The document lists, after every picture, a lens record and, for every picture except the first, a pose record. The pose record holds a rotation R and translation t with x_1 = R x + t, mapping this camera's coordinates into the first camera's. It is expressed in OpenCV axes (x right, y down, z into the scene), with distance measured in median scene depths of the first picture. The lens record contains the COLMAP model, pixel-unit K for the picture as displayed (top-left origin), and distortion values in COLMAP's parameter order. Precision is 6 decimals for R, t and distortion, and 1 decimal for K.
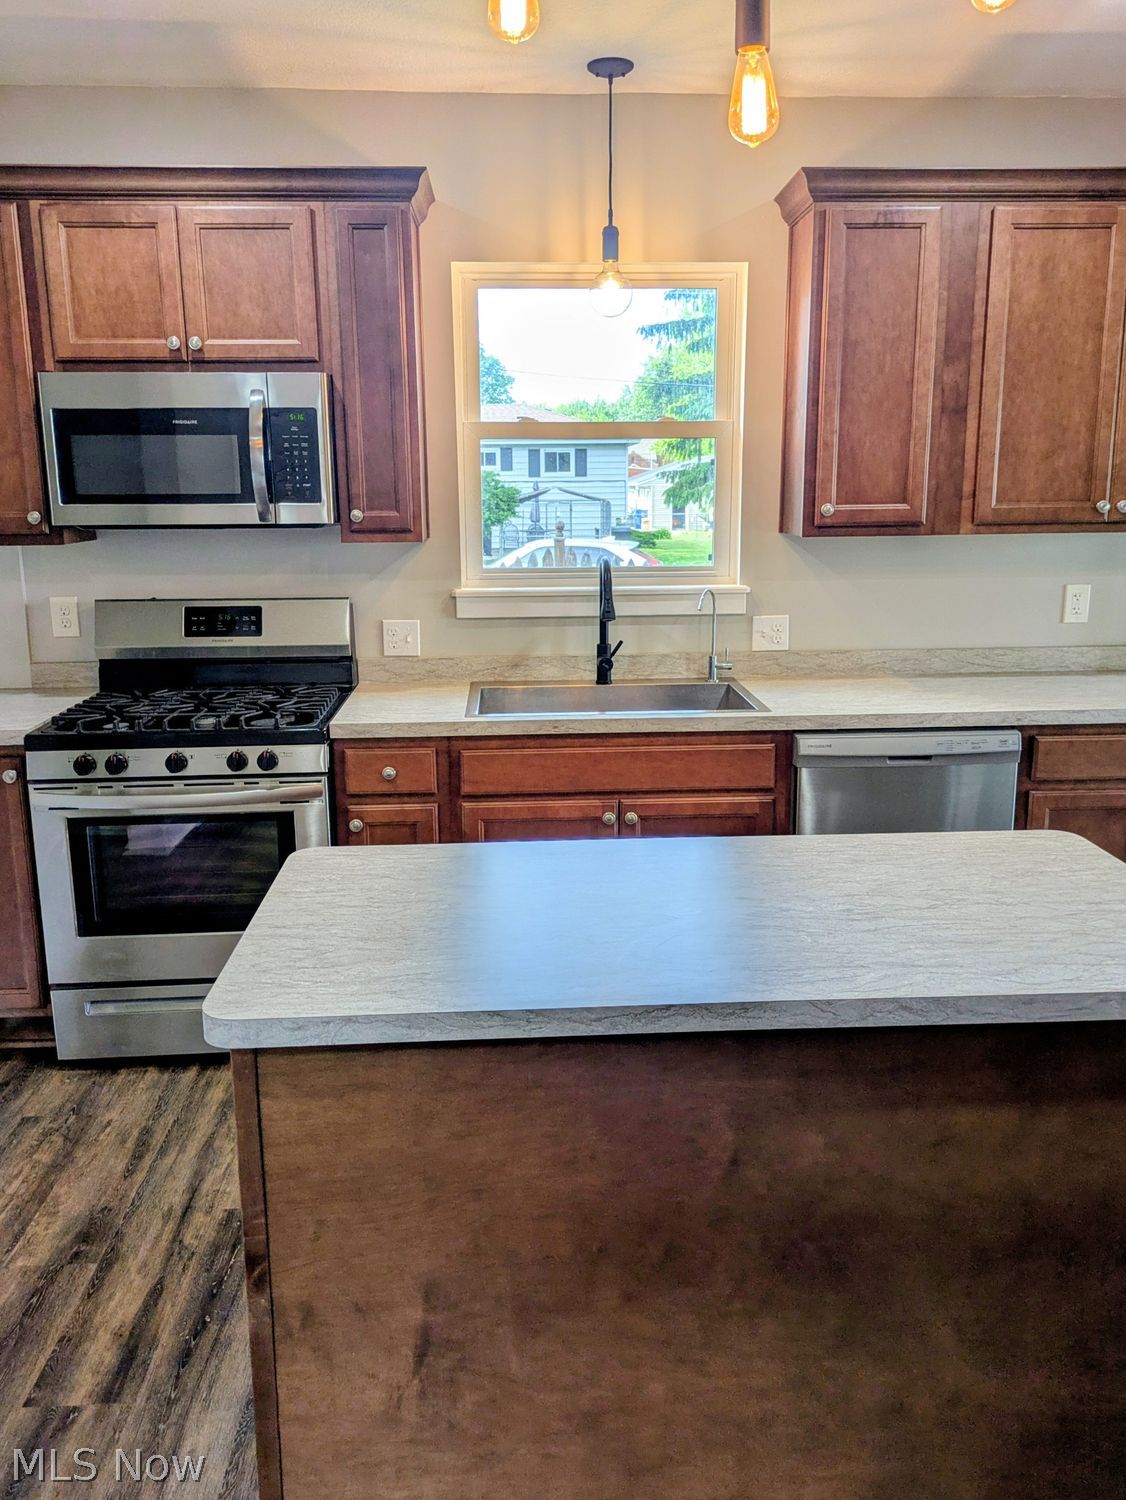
lens RADIAL K [[1096.6, 0, 562.6], [0, 1096.6, 710.5], [0, 0, 1]] dist [0.014266, 0.001432]
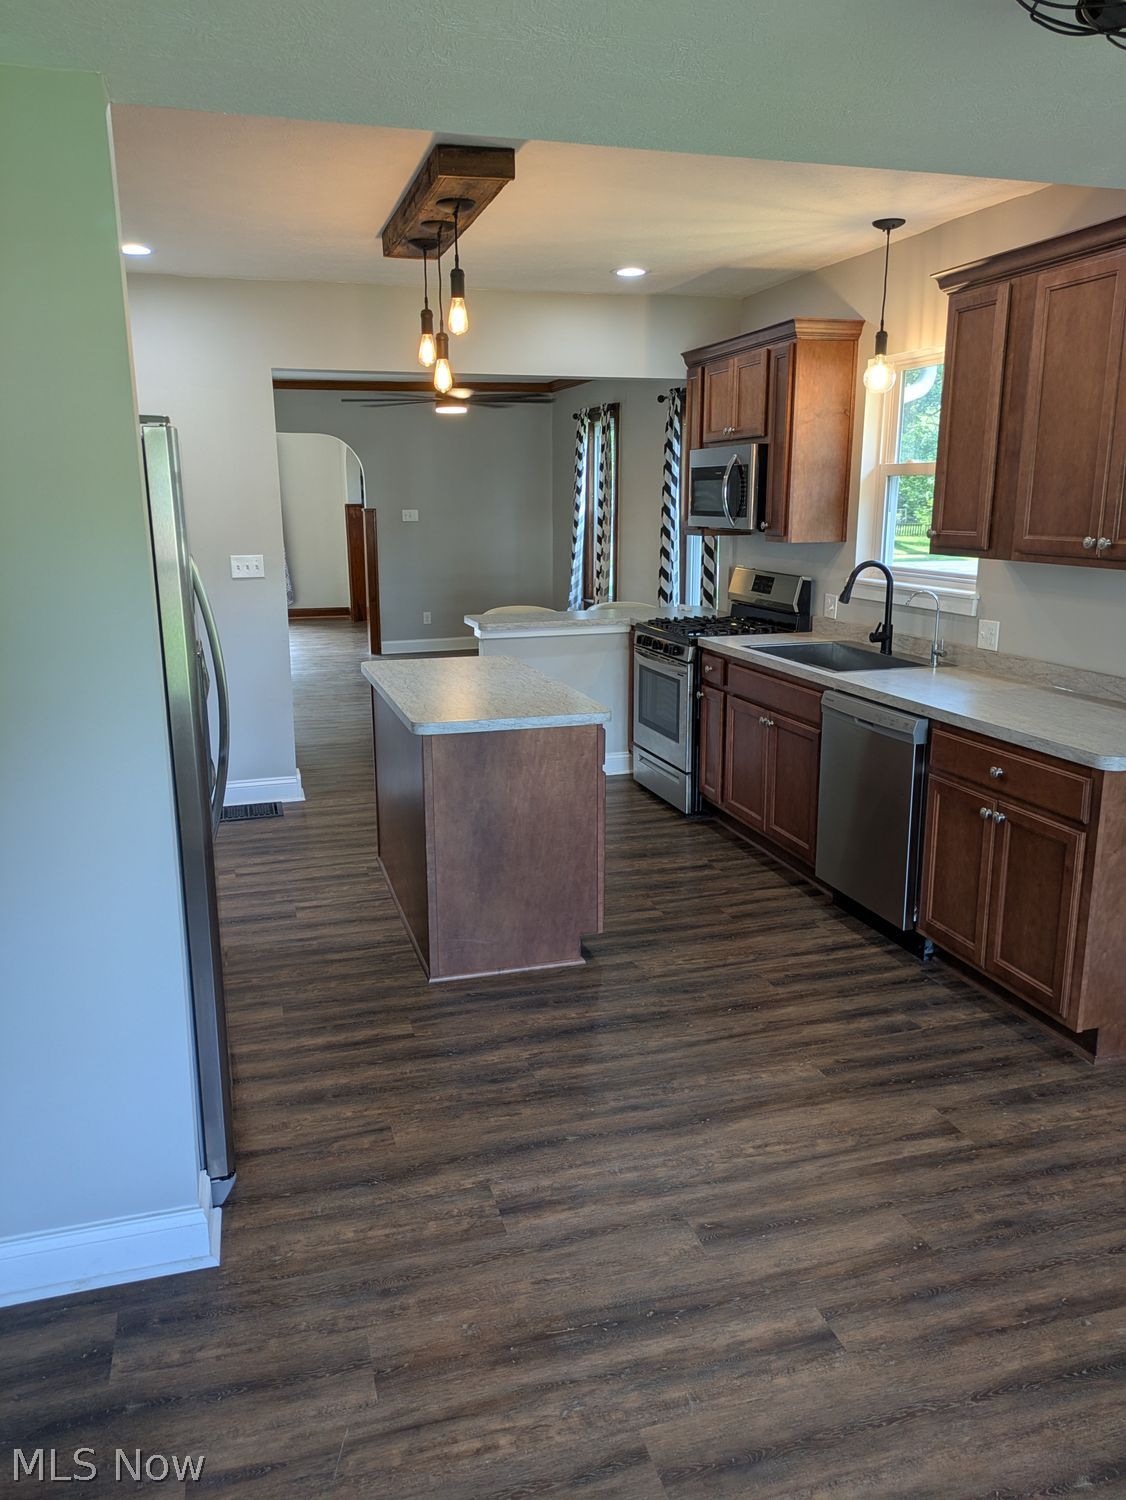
lens RADIAL K [[1125.3, 0, 563.0], [0, 1125.3, 750.0], [0, 0, 1]] dist [0.014026, 0.003125]
pose [[0.238153, 0.223495, -0.945163, 1.464997], [-0.184761, 0.965817, 0.181825, -0.100476], [0.953492, 0.131327, 0.271305, 0.267277]]
